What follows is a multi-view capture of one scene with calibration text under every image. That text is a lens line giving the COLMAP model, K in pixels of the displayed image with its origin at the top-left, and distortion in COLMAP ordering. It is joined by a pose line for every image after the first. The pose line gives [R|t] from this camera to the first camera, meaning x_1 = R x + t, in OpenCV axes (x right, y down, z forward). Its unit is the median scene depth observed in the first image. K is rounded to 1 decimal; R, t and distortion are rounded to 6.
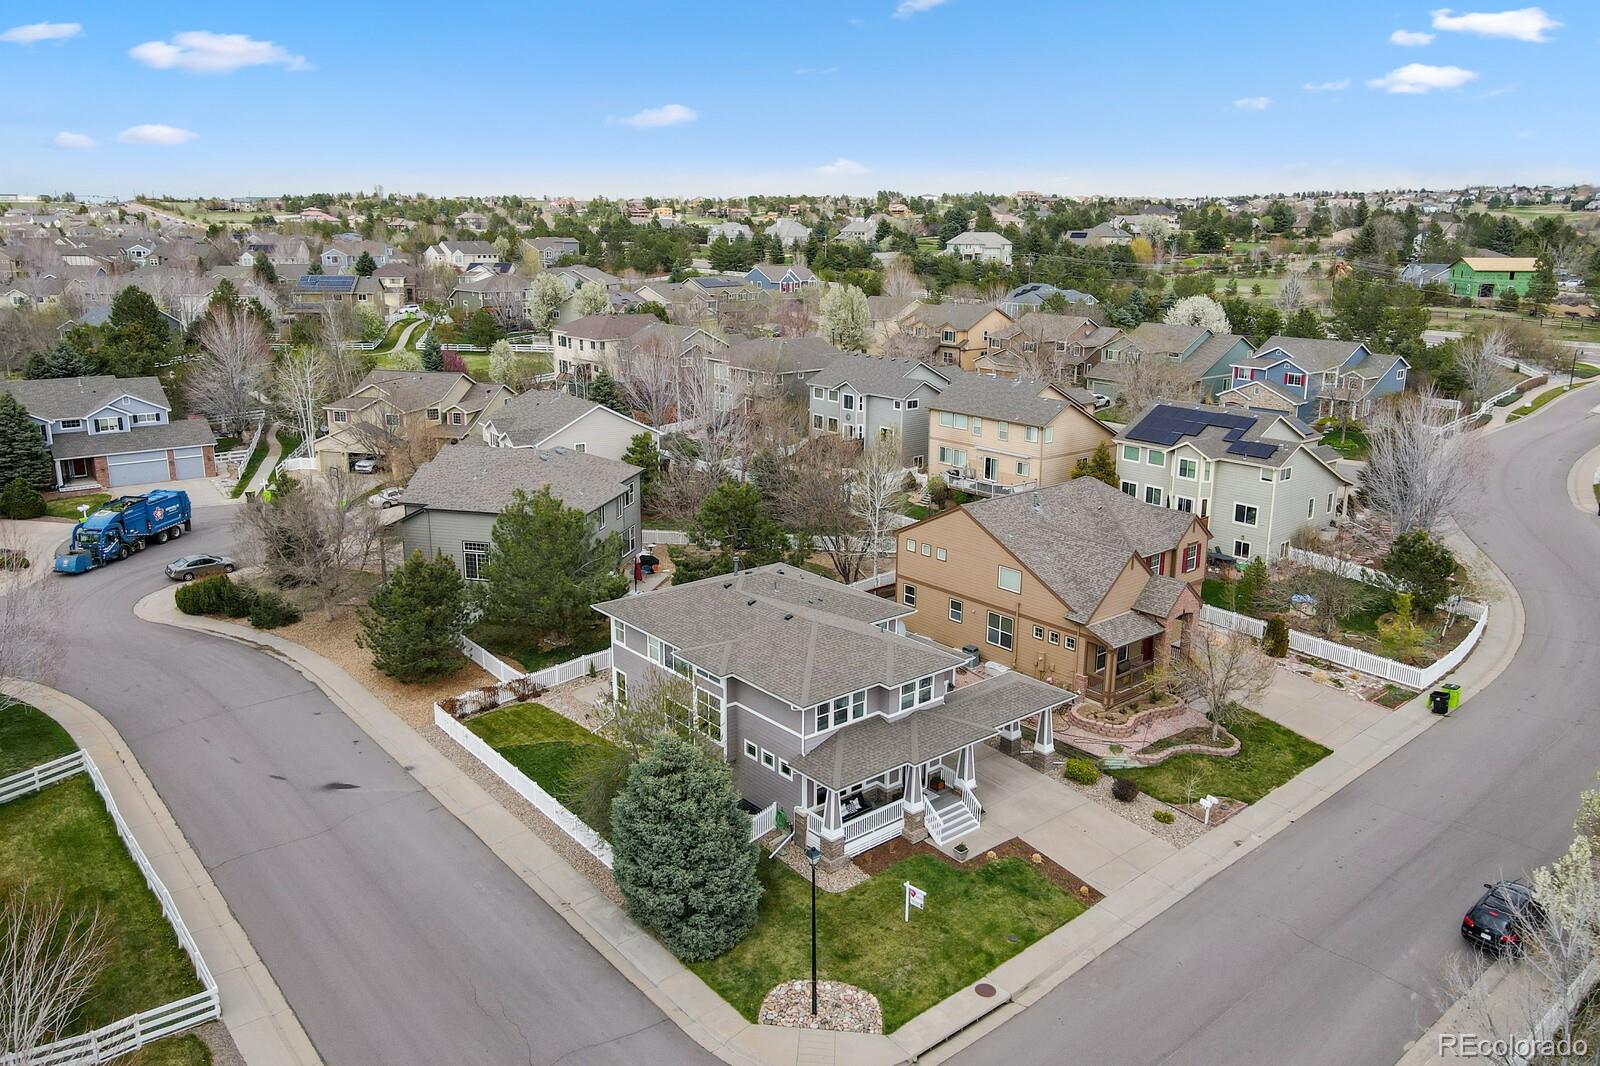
lens RADIAL K [[1207.8, 0, 798.0], [0, 1207.8, 531.1], [0, 0, 1]] dist [0.001909, 0.025710]
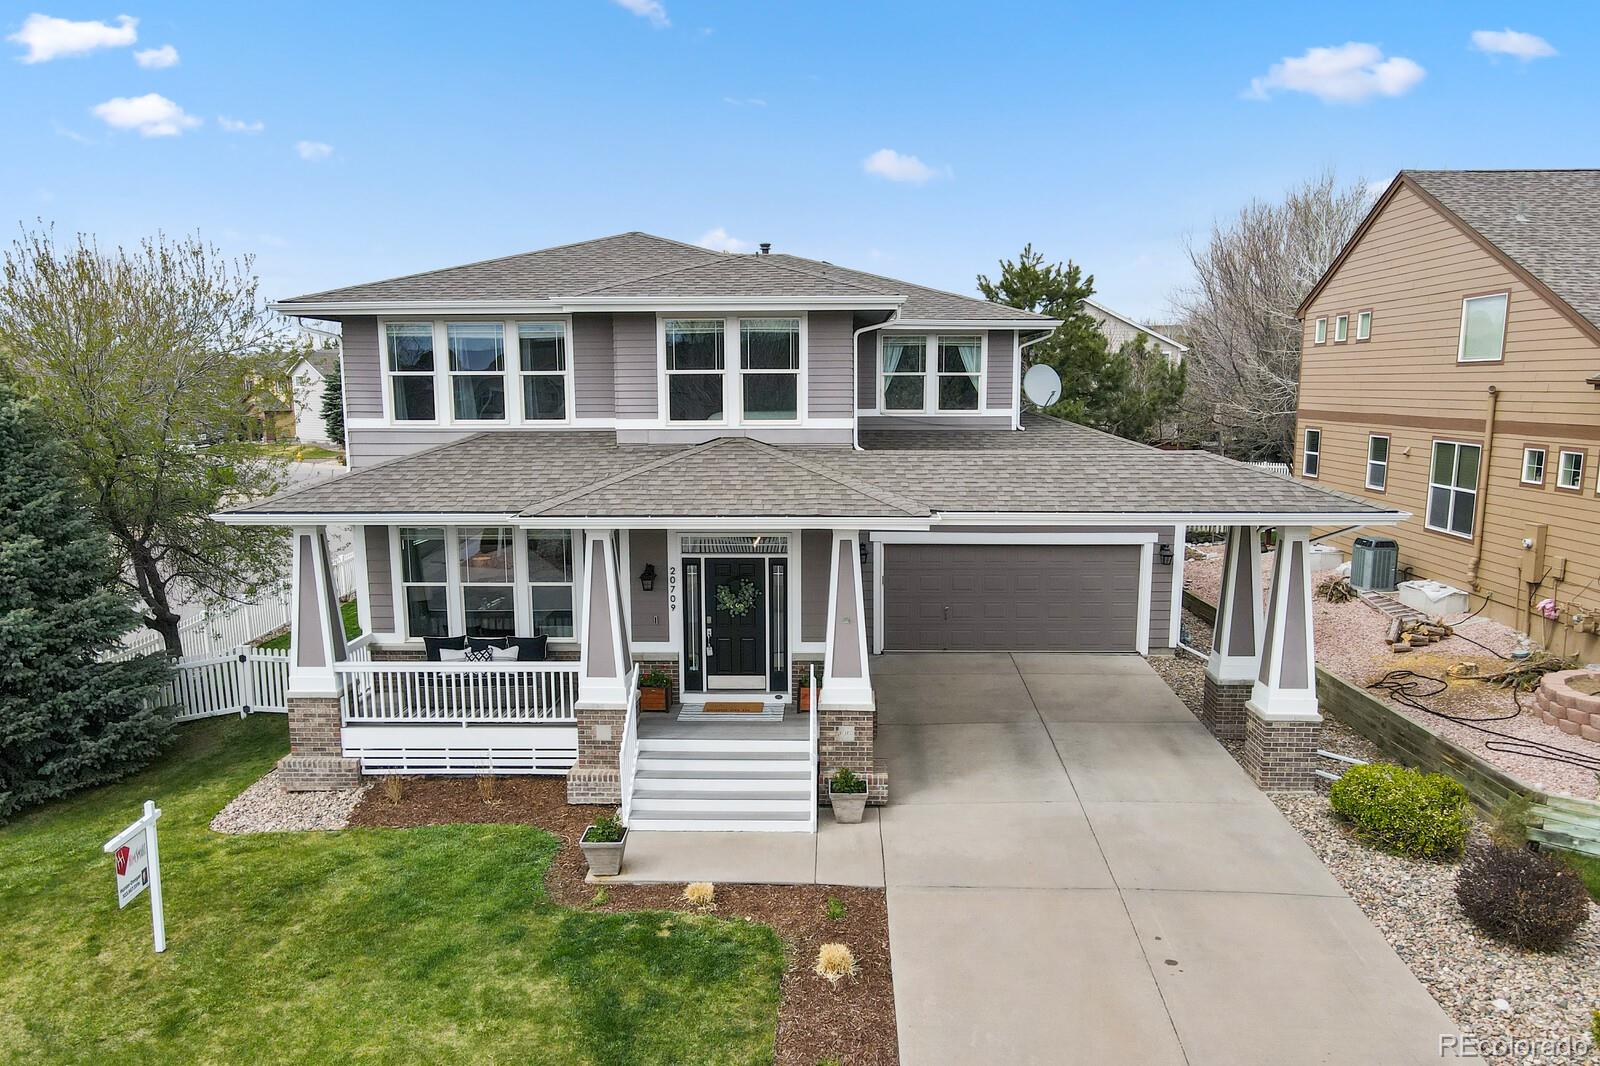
lens RADIAL K [[1207.8, 0, 795.5], [0, 1207.8, 608.9], [0, 0, 1]] dist [0.001909, 0.025710]
pose [[0.757394, 0.116487, -0.642484, 0.322917], [-0.161743, 0.986763, -0.011764, 0.195036], [0.632609, 0.112827, 0.766209, 0.761918]]
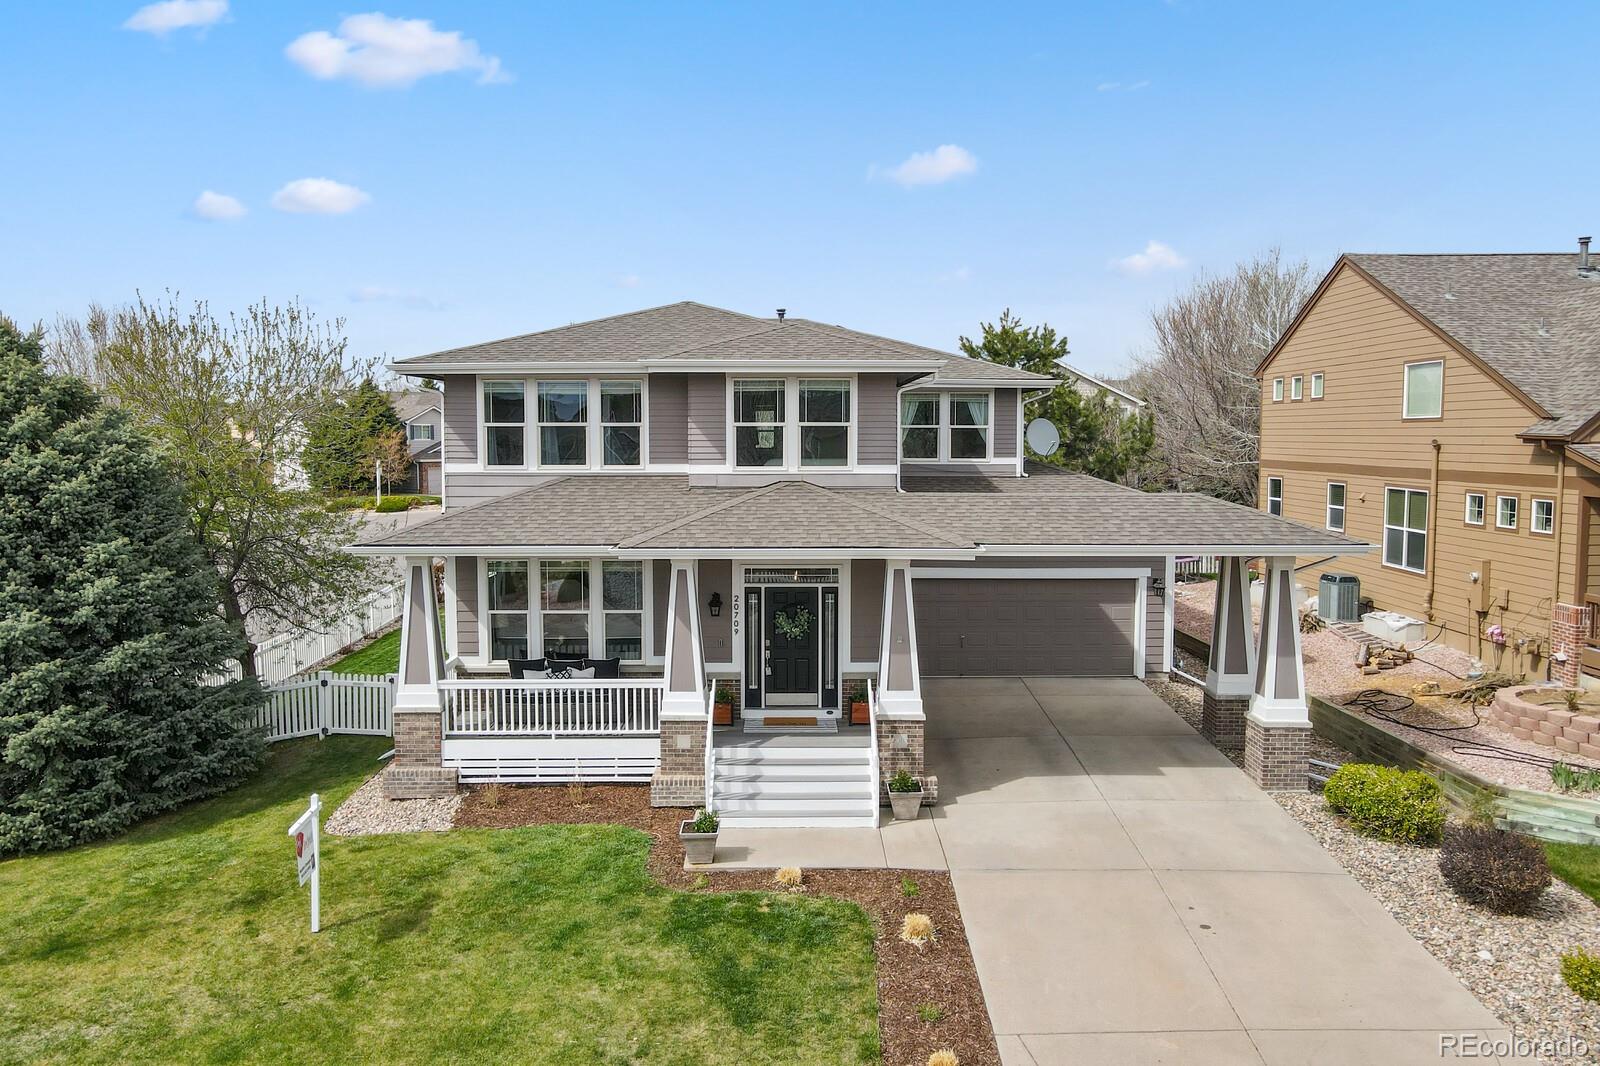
lens RADIAL K [[1207.8, 0, 803.0], [0, 1207.8, 532.3], [0, 0, 1]] dist [0.001909, 0.025710]
pose [[0.784601, 0.049792, -0.617999, 0.328406], [-0.157083, 0.980212, -0.120456, 0.207785], [0.599772, 0.191587, 0.776896, 0.712730]]
